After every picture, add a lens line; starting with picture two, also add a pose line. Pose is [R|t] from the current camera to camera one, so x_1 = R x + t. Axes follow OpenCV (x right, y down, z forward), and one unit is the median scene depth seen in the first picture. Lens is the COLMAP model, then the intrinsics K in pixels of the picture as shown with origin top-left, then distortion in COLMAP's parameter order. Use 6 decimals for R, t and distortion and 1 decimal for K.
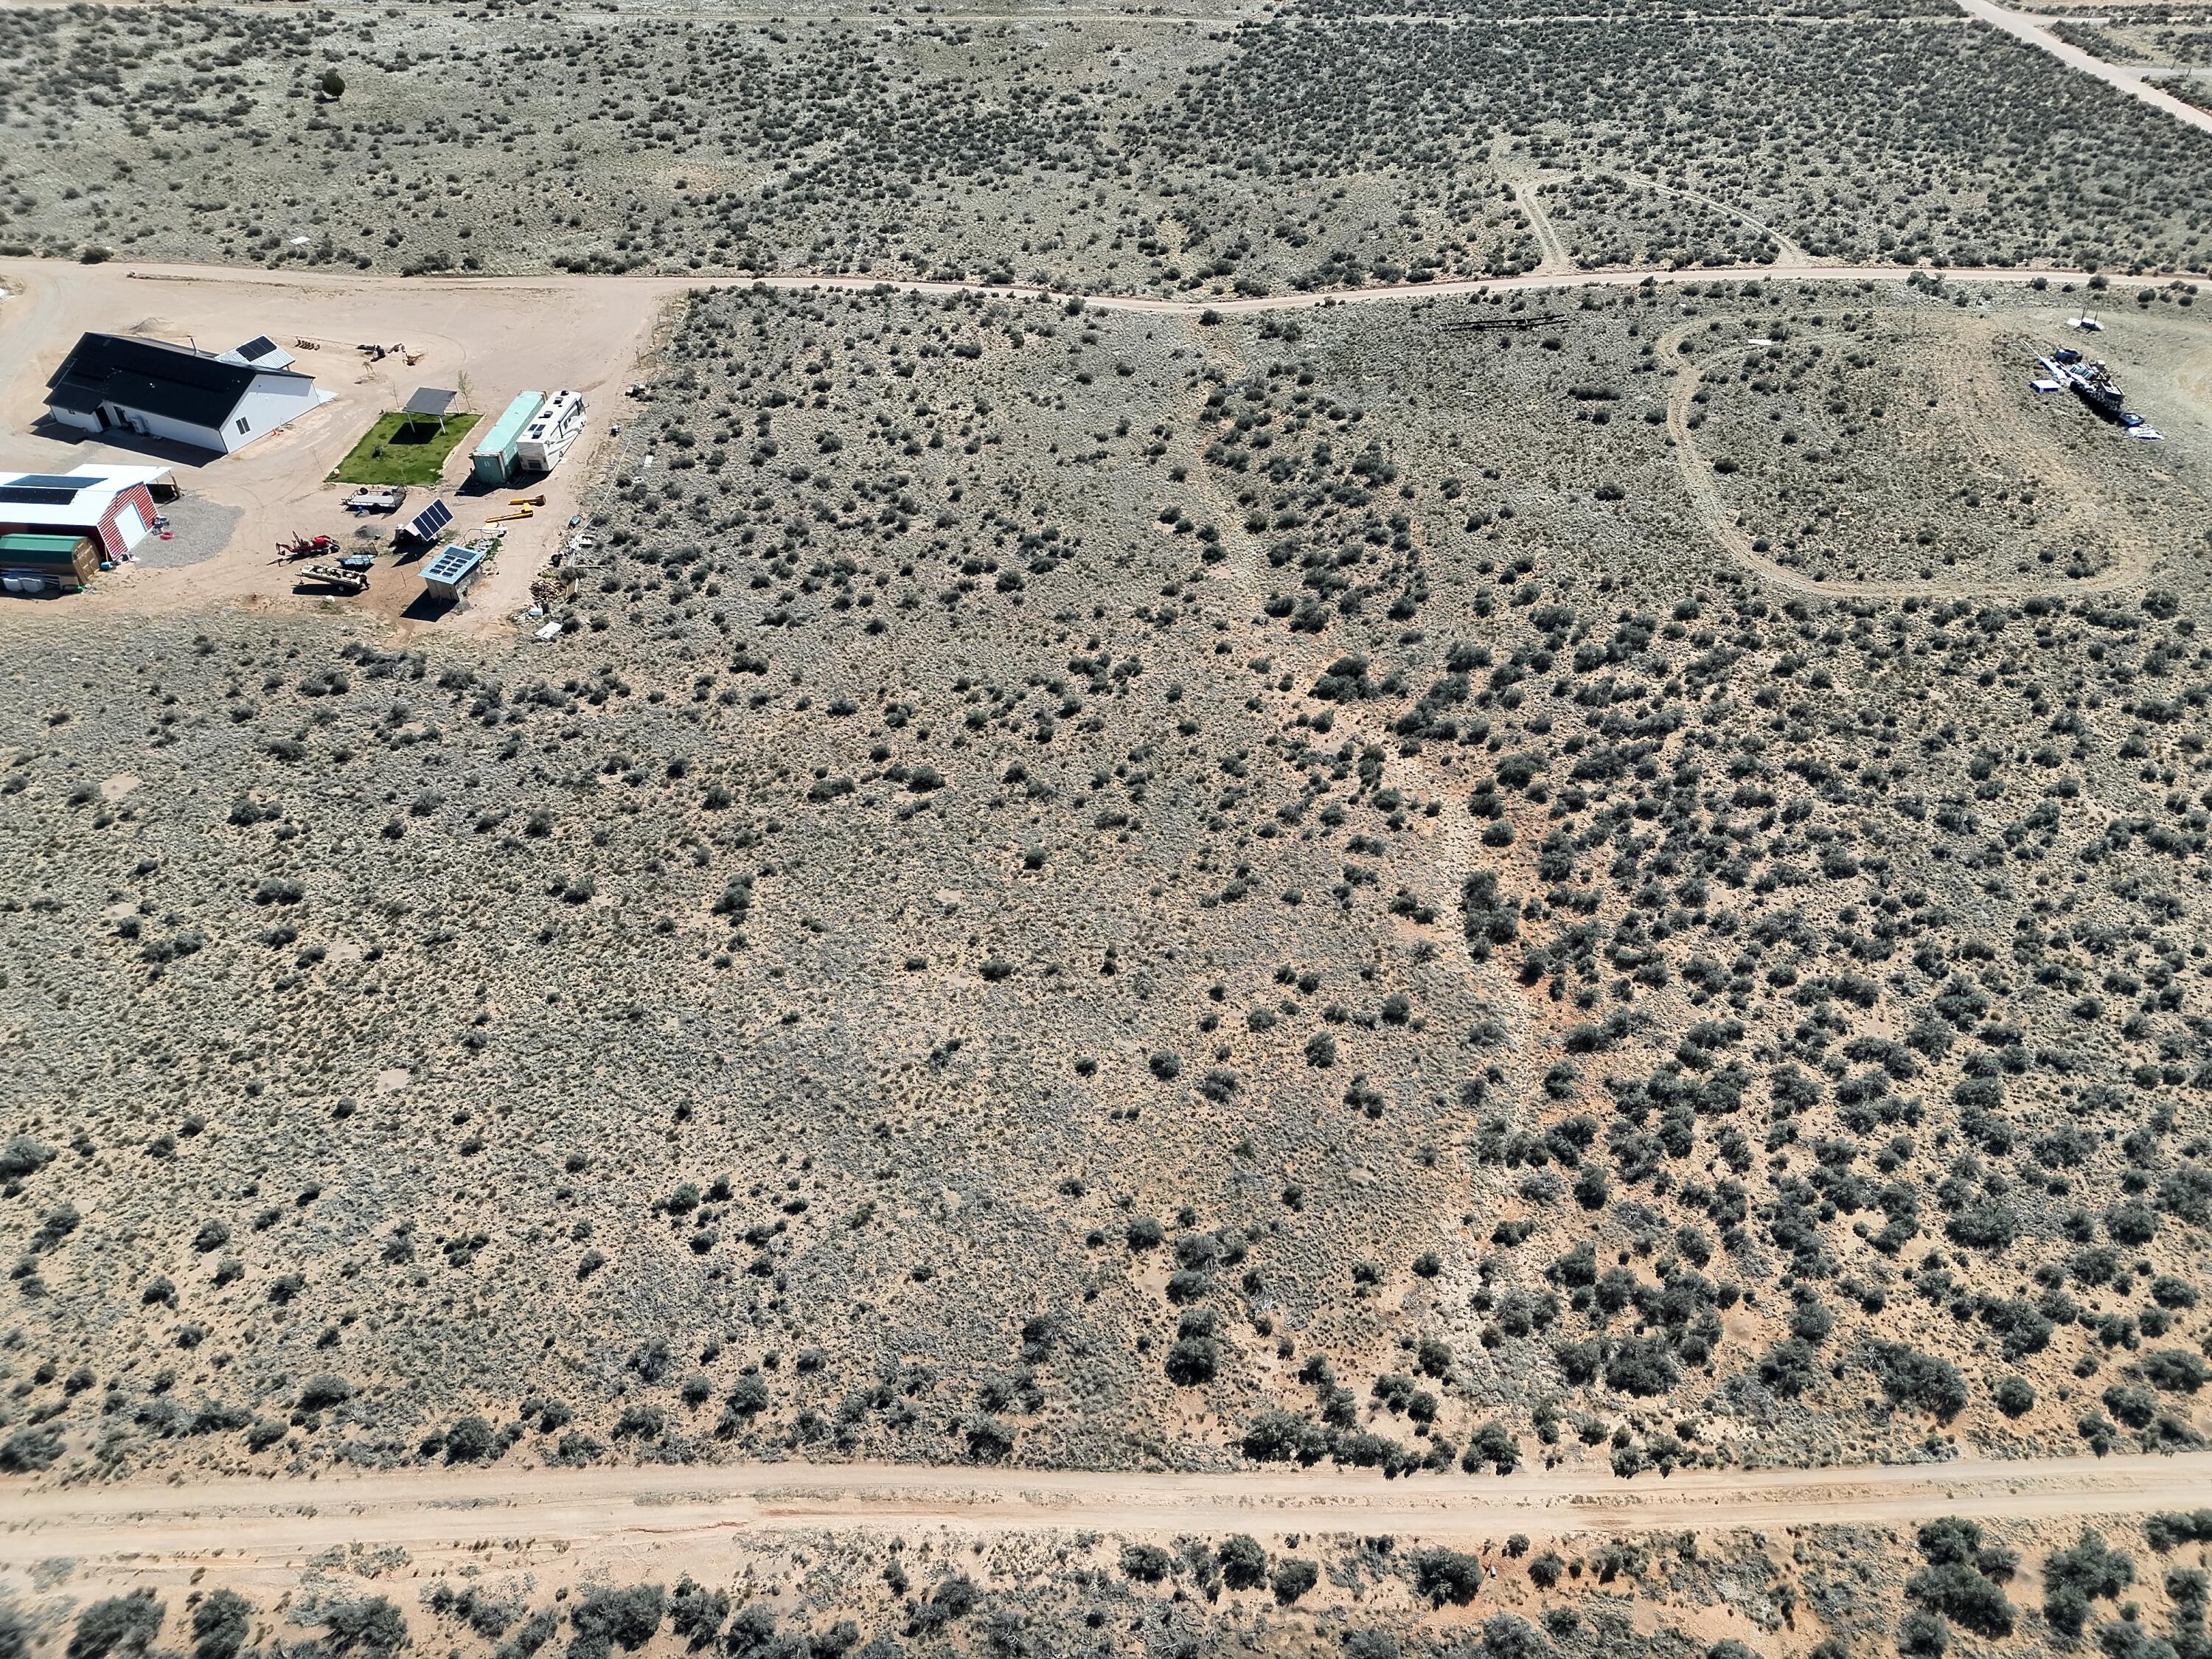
lens RADIAL K [[1545.6, 0, 1107.7], [0, 1545.6, 826.0], [0, 0, 1]] dist [0.080845, -0.072808]
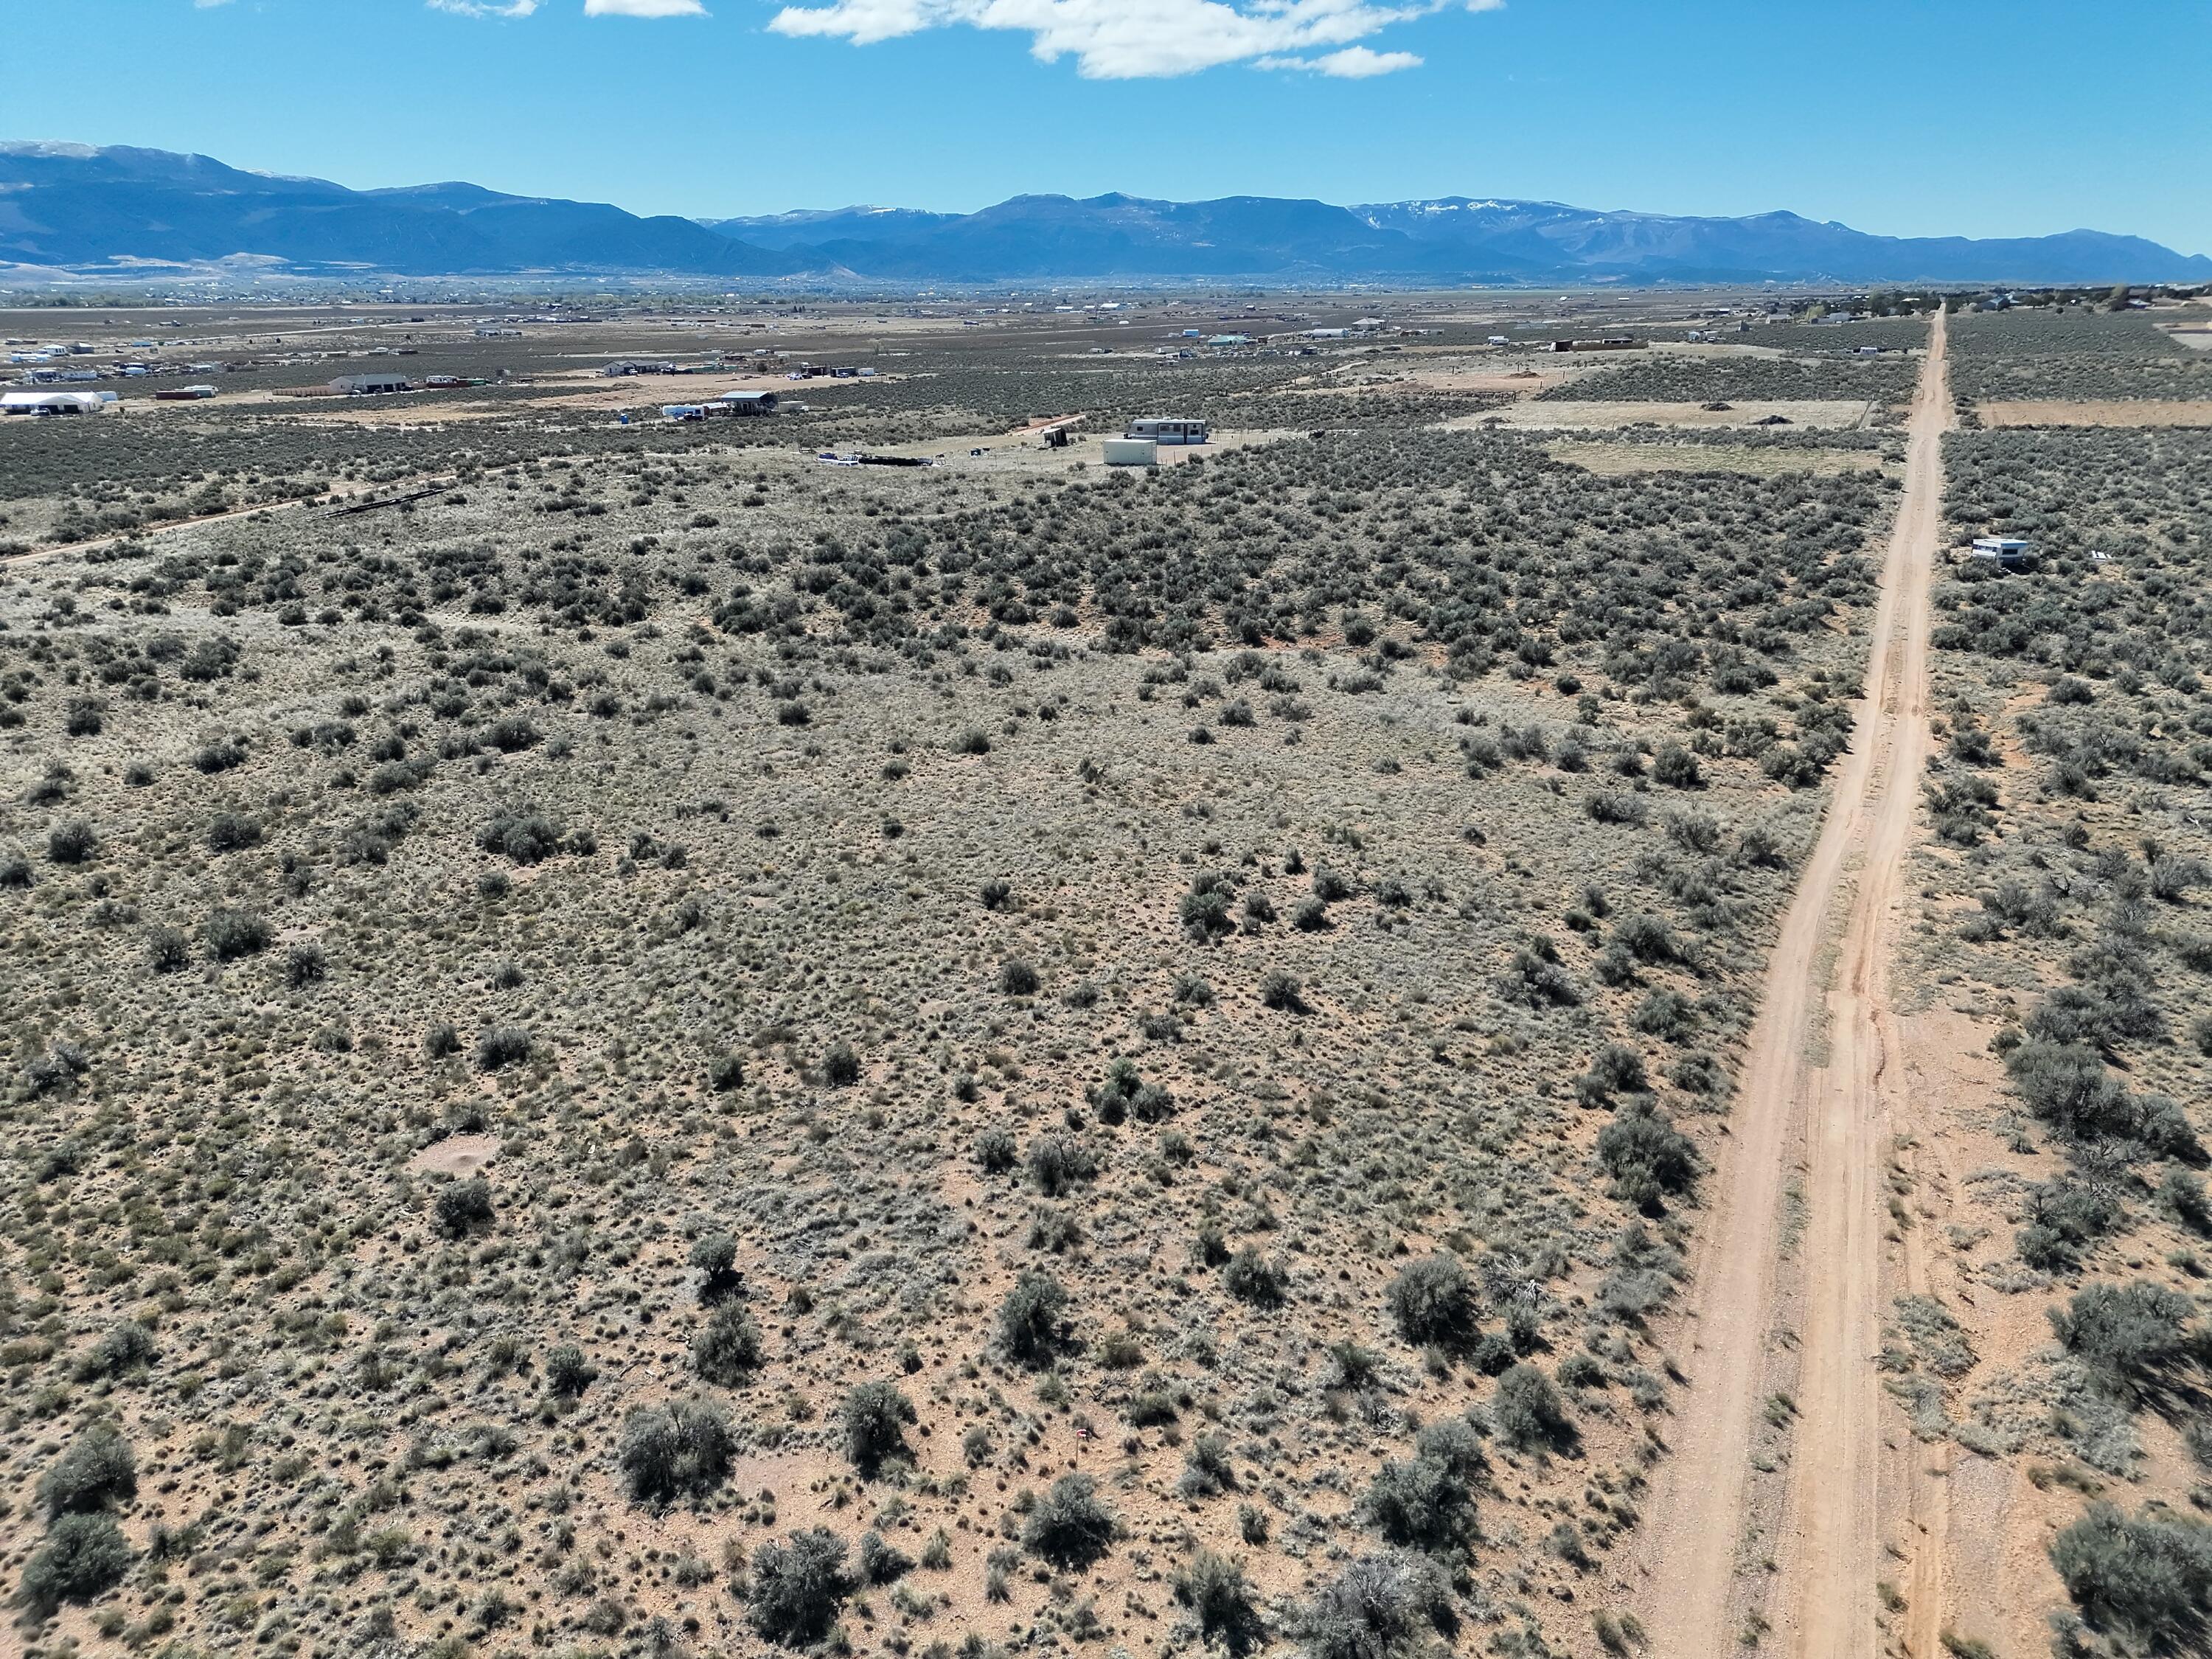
lens RADIAL K [[1545.6, 0, 1107.7], [0, 1545.6, 826.0], [0, 0, 1]] dist [0.080845, -0.072808]
pose [[0.482454, -0.295007, 0.824748, -0.714900], [0.576700, 0.815683, -0.045588, 0.220354], [-0.659284, 0.497627, 0.563660, 0.717285]]
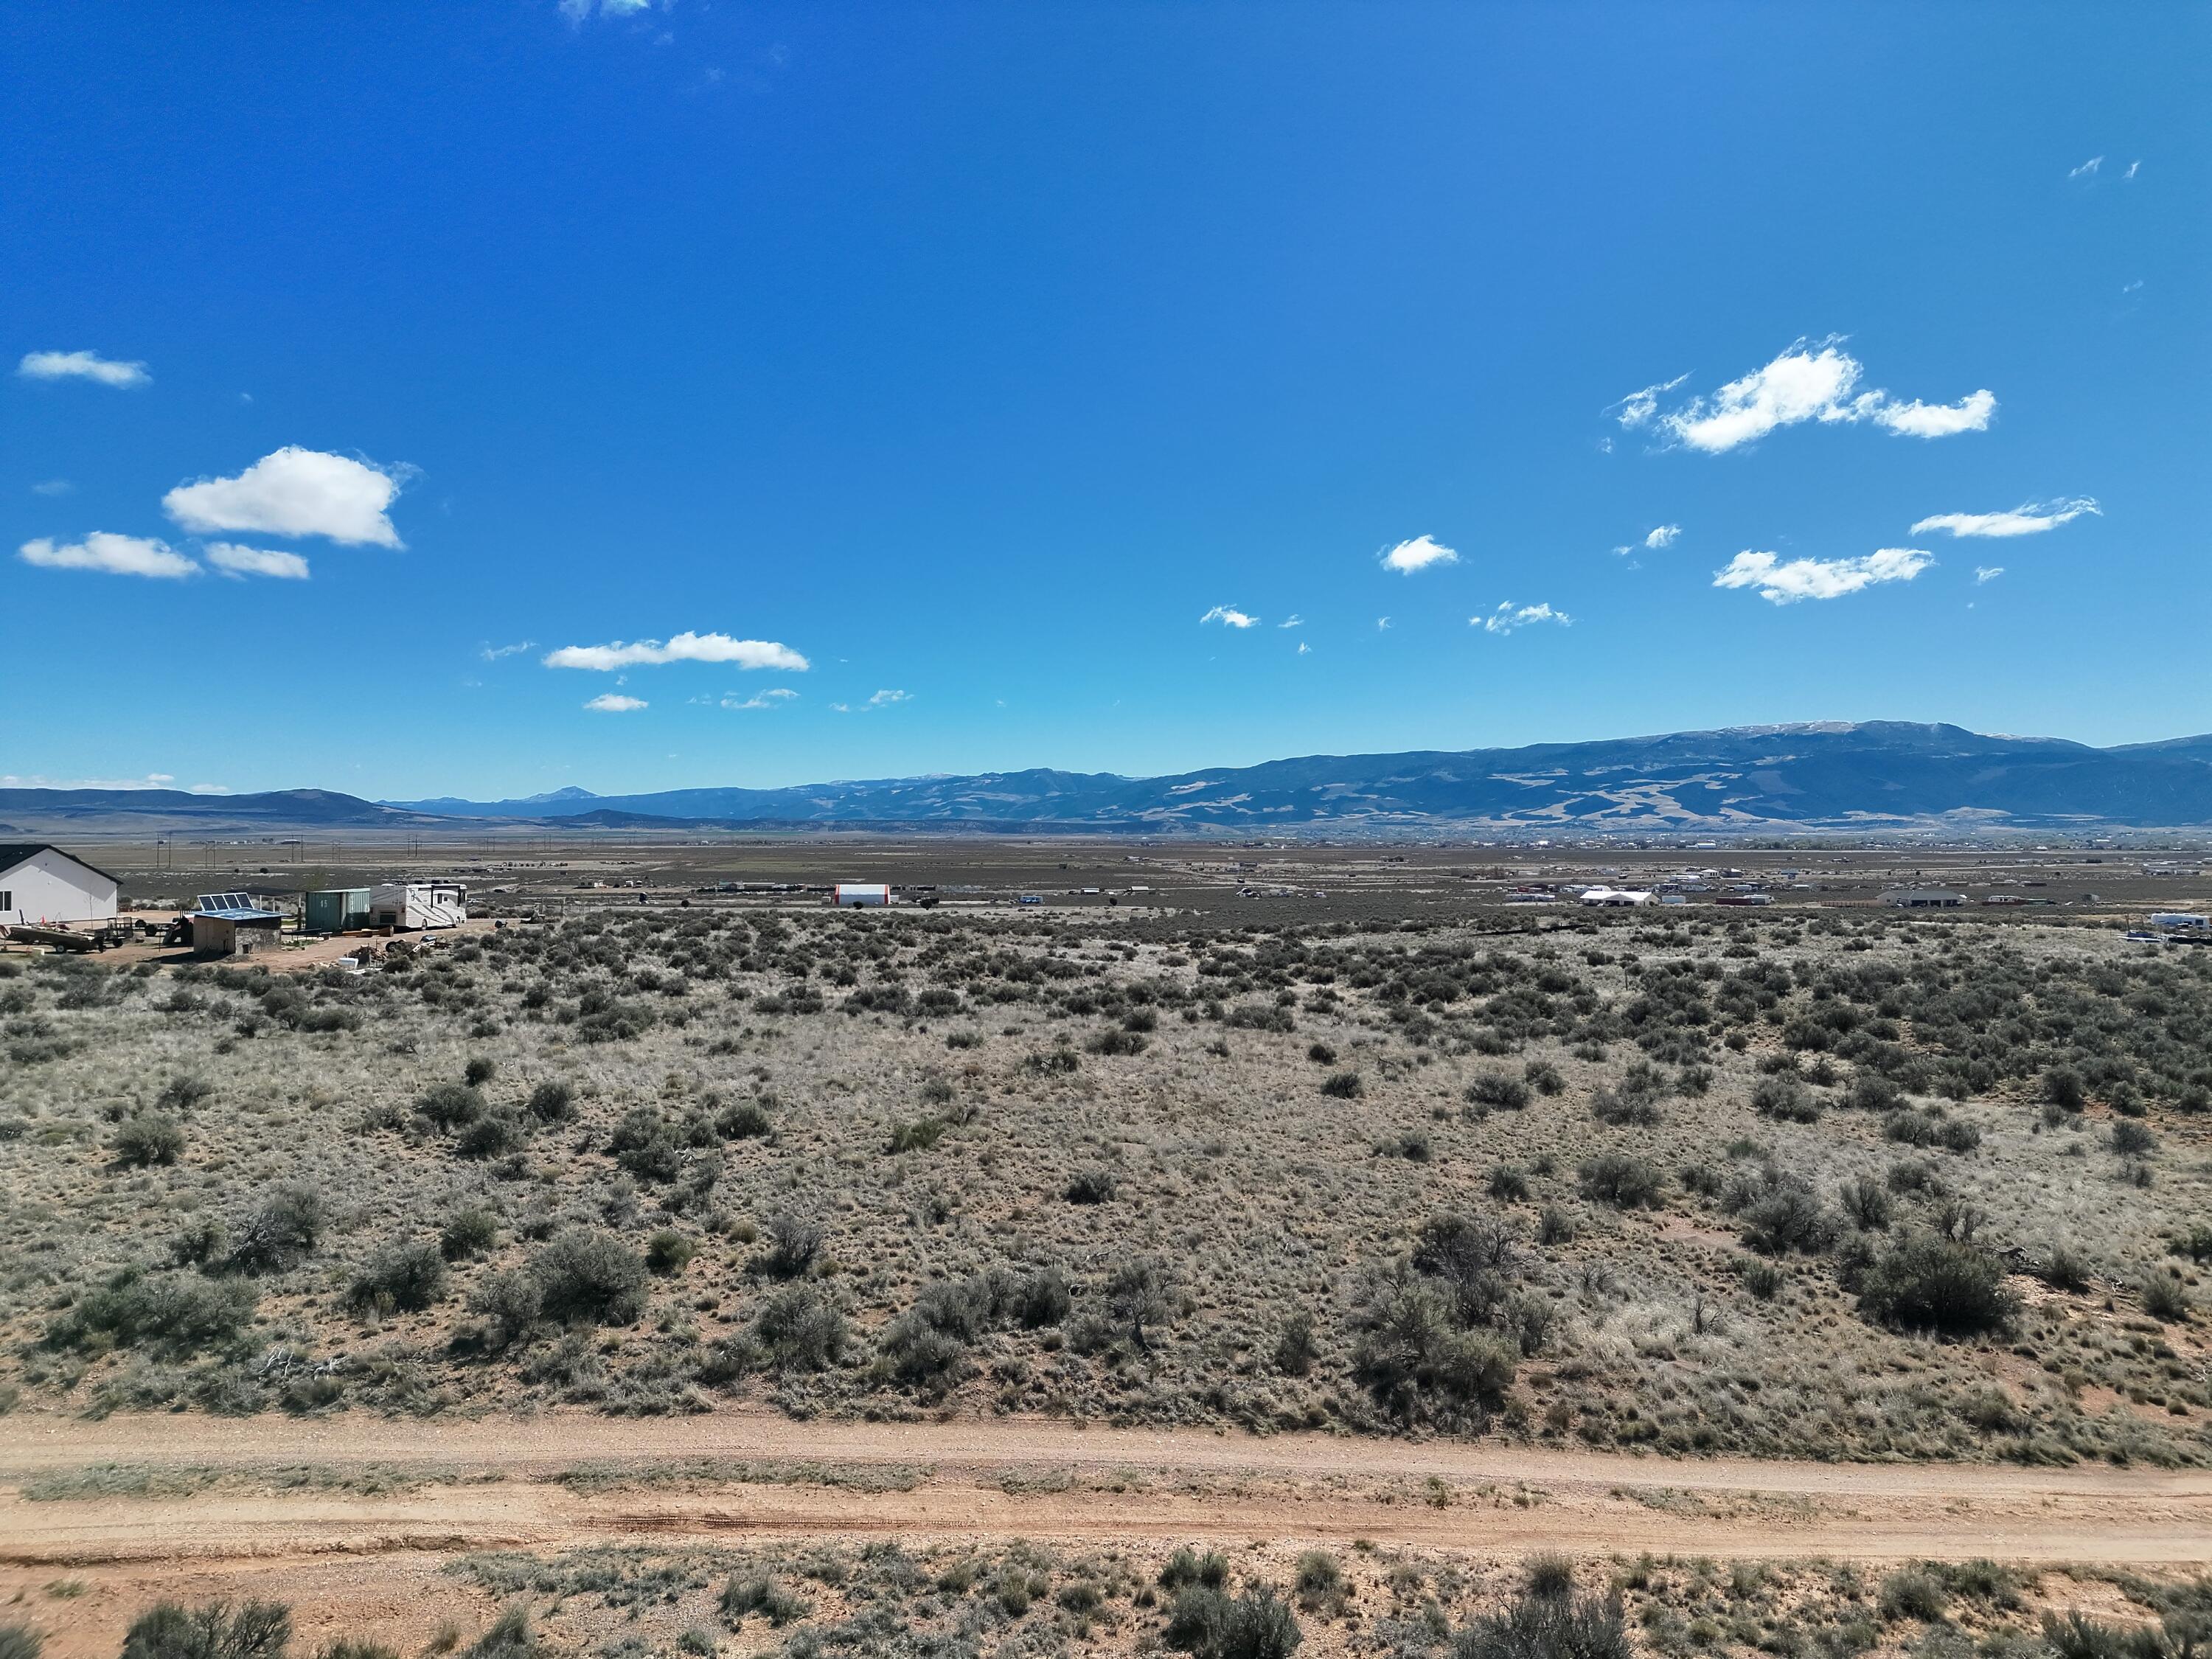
lens RADIAL K [[1539.5, 0, 1106.0], [0, 1539.5, 829.5], [0, 0, 1]] dist [0.080274, -0.070053]
pose [[0.996366, -0.004017, 0.085083, -0.142394], [0.058661, 0.756609, -0.651231, 0.450417], [-0.061758, 0.653856, 0.754095, 0.656697]]
